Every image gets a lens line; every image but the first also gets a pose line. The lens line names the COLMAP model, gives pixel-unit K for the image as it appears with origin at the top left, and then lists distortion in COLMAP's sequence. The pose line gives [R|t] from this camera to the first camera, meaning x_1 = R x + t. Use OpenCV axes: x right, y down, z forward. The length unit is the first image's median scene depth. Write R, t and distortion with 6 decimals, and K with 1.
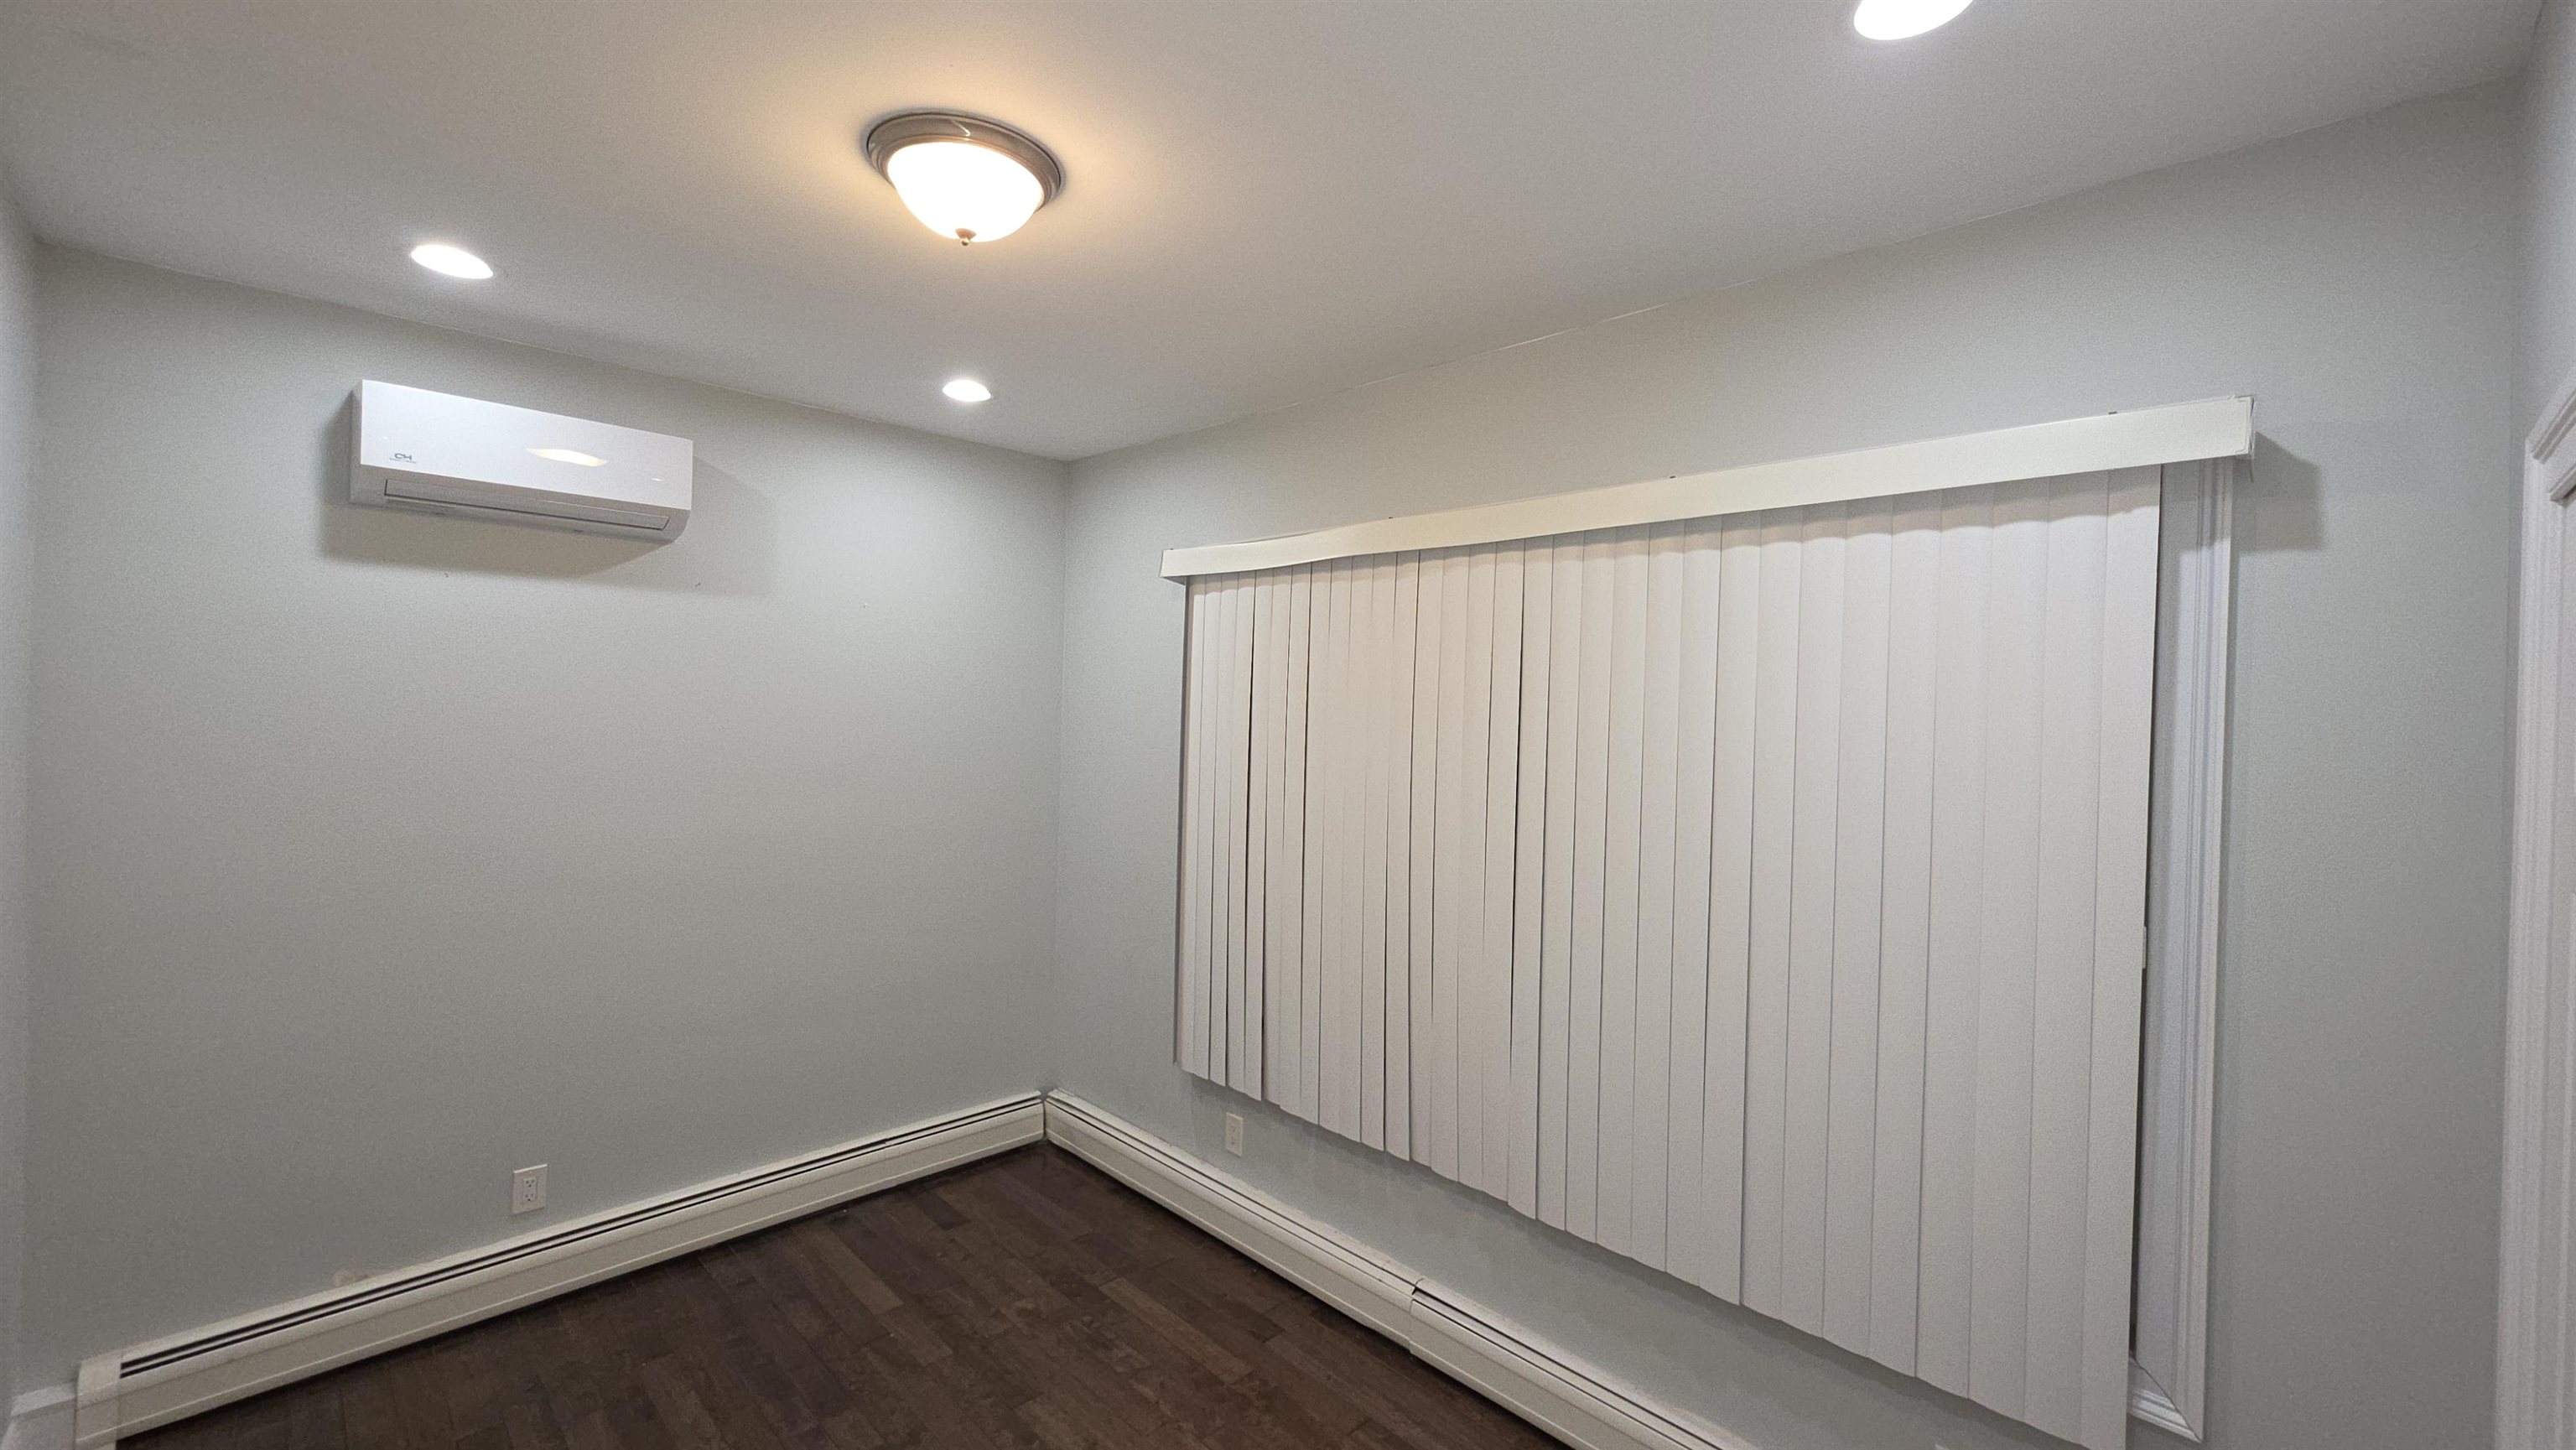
lens RADIAL K [[1025.3, 0, 1291.5], [0, 1025.3, 714.1], [0, 0, 1]] dist [0.000900, -0.000064]
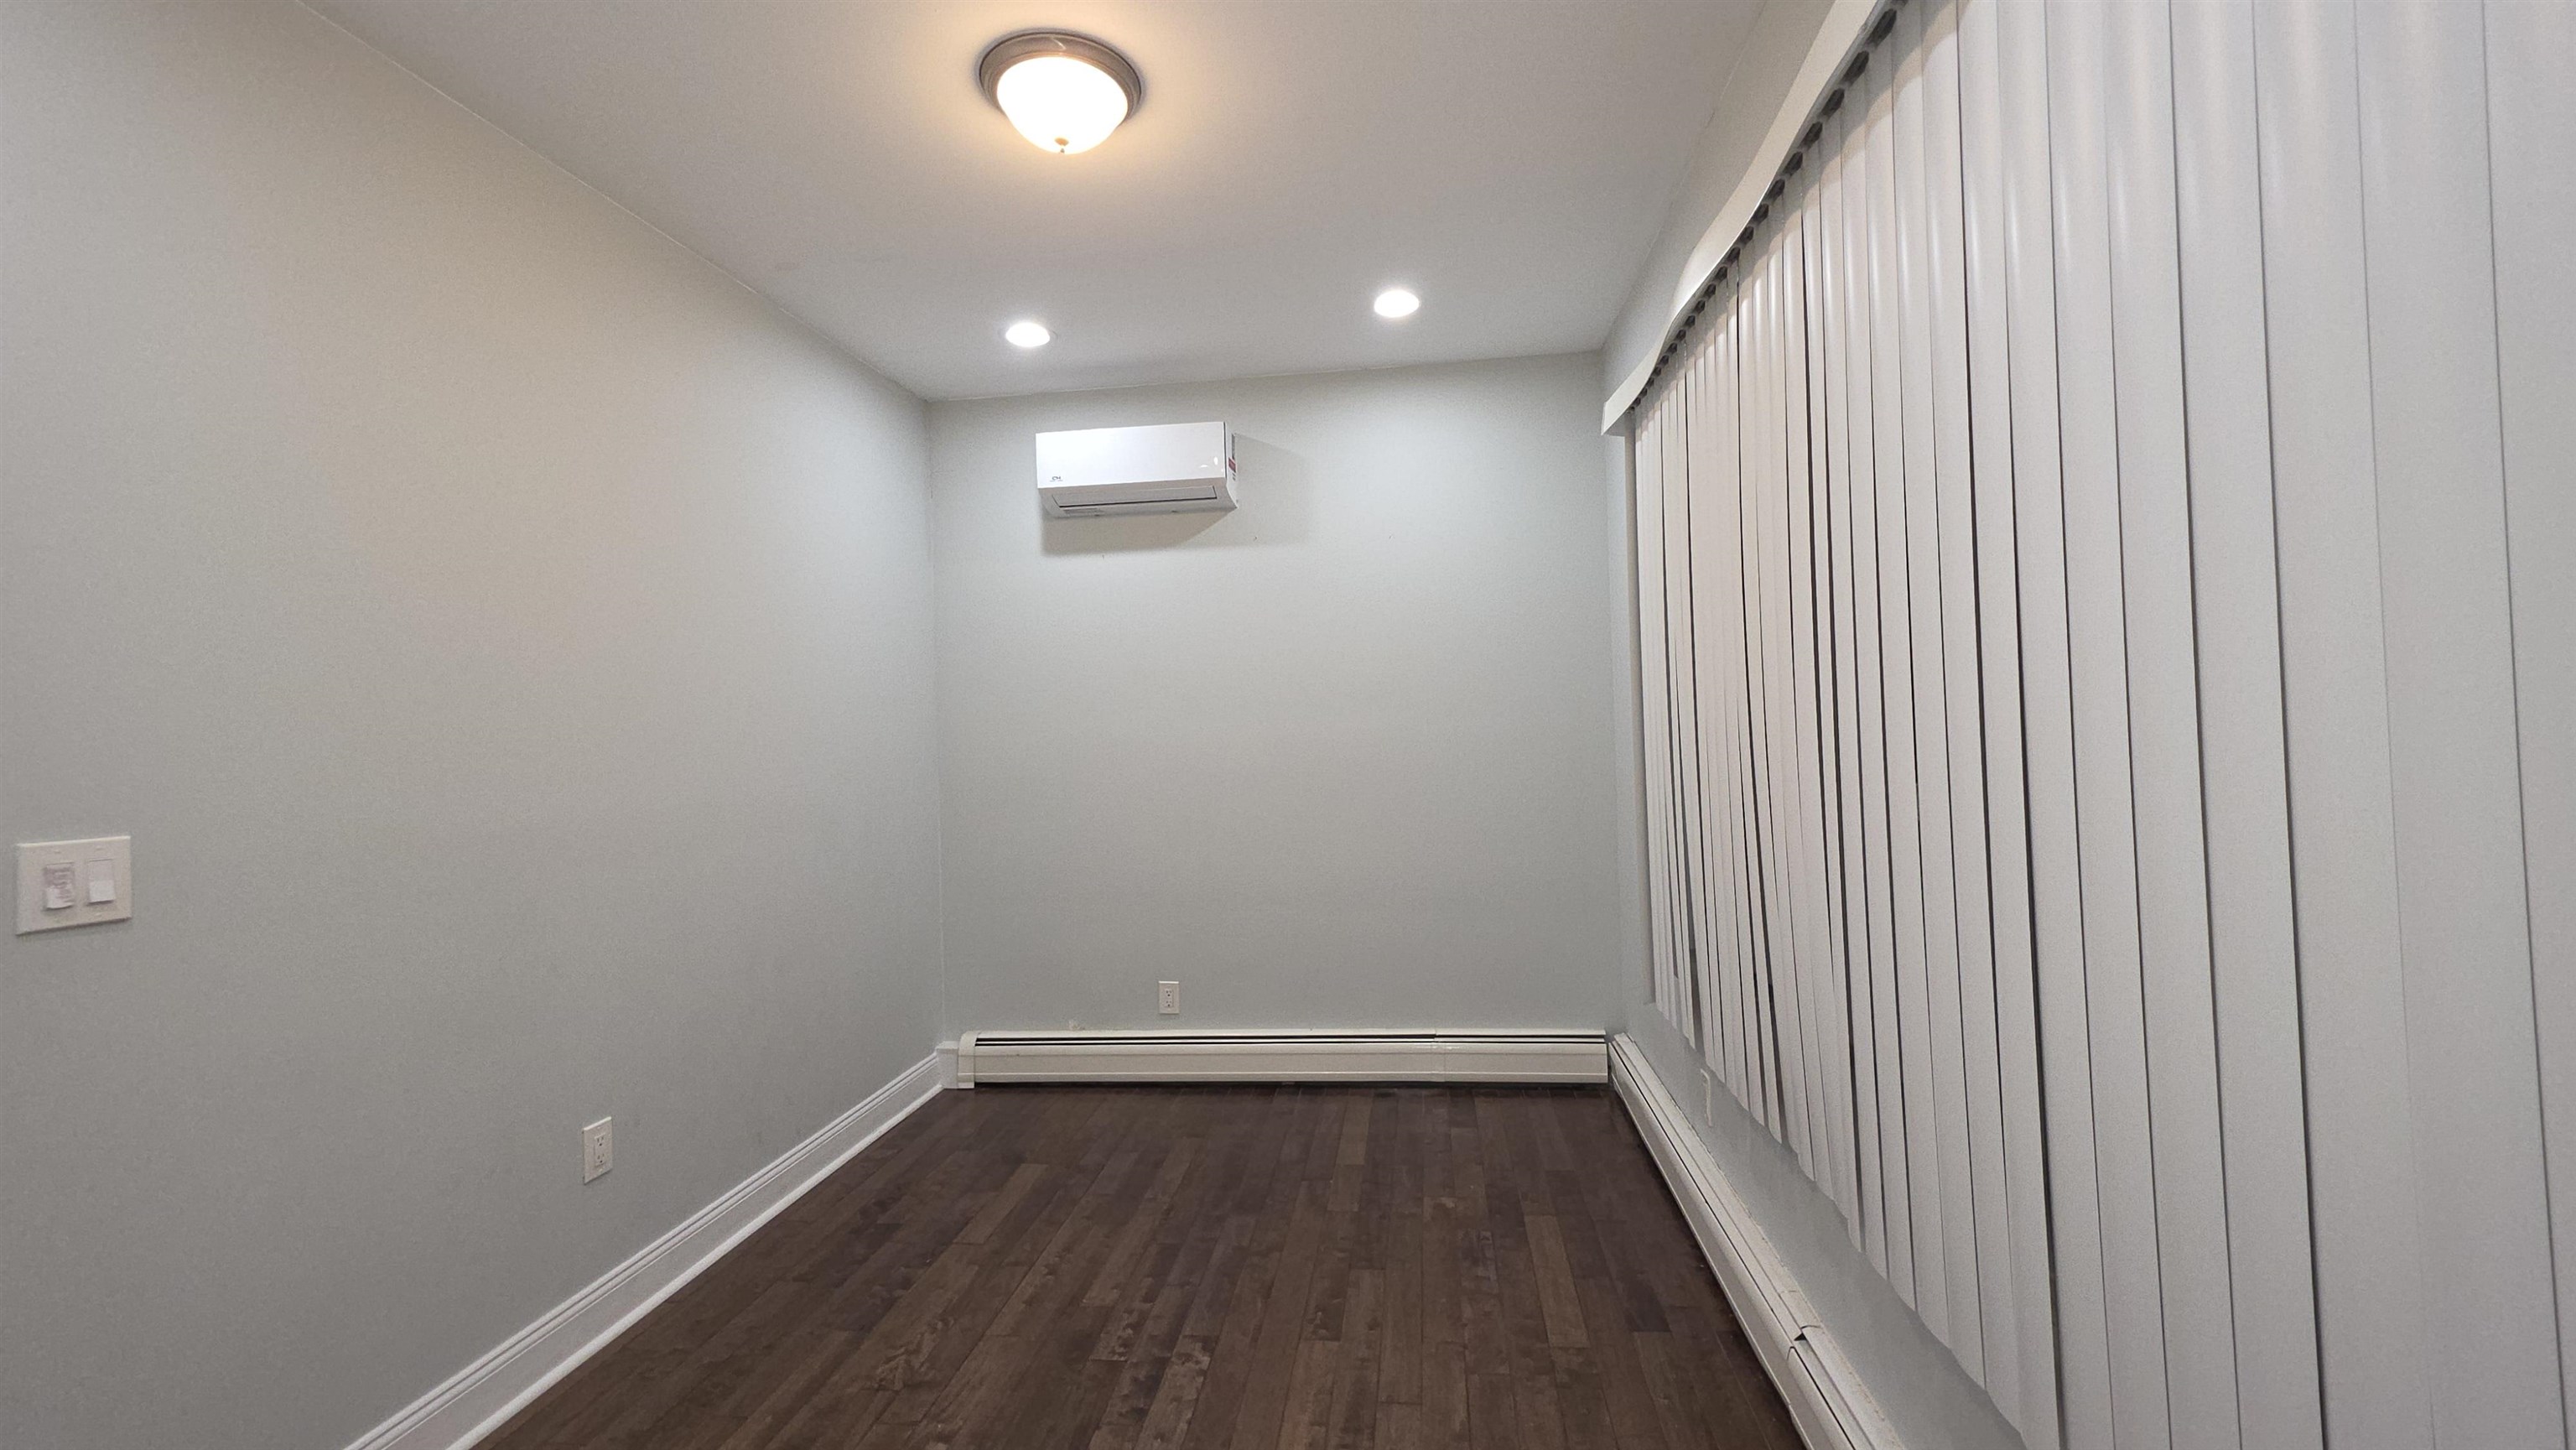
lens RADIAL K [[1025.3, 0, 1291.5], [0, 1025.3, 714.1], [0, 0, 1]] dist [0.000900, -0.000064]
pose [[0.599123, -0.072246, -0.797391, 0.463862], [0.045360, 0.997384, -0.056284, 0.173245], [0.799371, -0.002449, 0.600833, 0.318133]]
